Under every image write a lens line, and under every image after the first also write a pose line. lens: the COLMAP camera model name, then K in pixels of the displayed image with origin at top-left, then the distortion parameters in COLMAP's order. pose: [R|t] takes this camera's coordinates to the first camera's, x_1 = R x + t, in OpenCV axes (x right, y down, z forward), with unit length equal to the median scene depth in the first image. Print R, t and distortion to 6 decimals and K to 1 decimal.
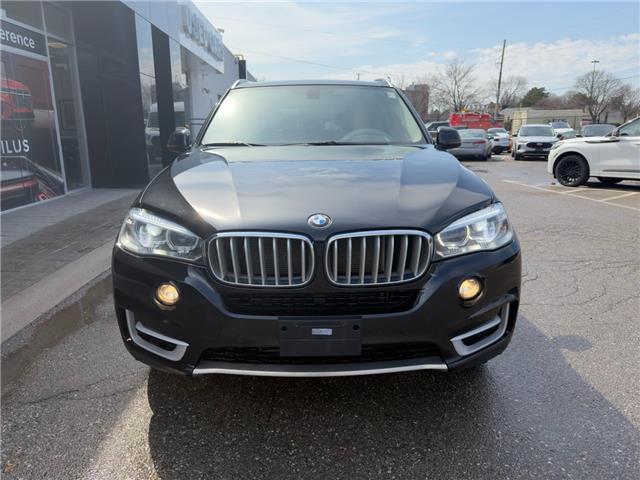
lens RADIAL K [[452.2, 0, 320.1], [0, 452.2, 237.5], [0, 0, 1]] dist [-0.009482, -0.002676]
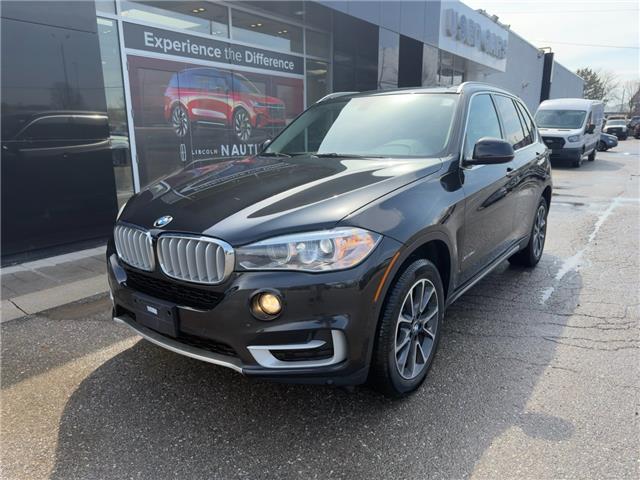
lens RADIAL K [[452.6, 0, 320.0], [0, 452.6, 240.0], [0, 0, 1]] dist [0.005686, -0.023719]
pose [[0.791073, 0.132325, -0.597238, 0.238376], [-0.129265, 0.990437, 0.048225, -0.022263], [0.597907, 0.039053, 0.800613, 0.056268]]
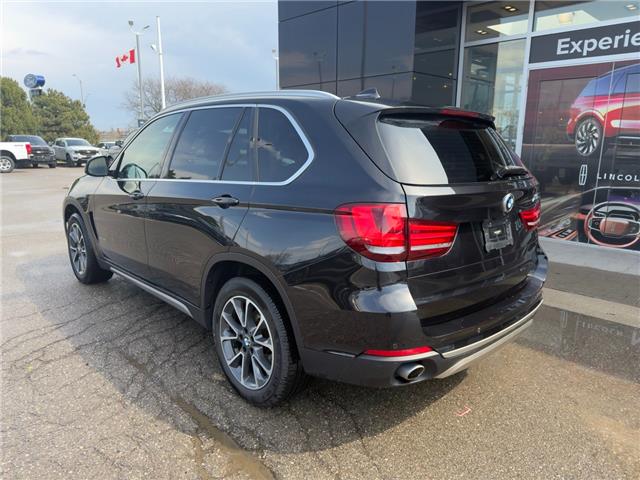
lens RADIAL K [[452.6, 0, 320.0], [0, 452.6, 240.0], [0, 0, 1]] dist [0.005686, -0.023719]
pose [[-0.733037, 0.130348, -0.667582, 0.276389], [-0.164227, 0.918513, 0.359672, -0.231356], [0.660065, 0.373288, -0.651897, 0.920495]]
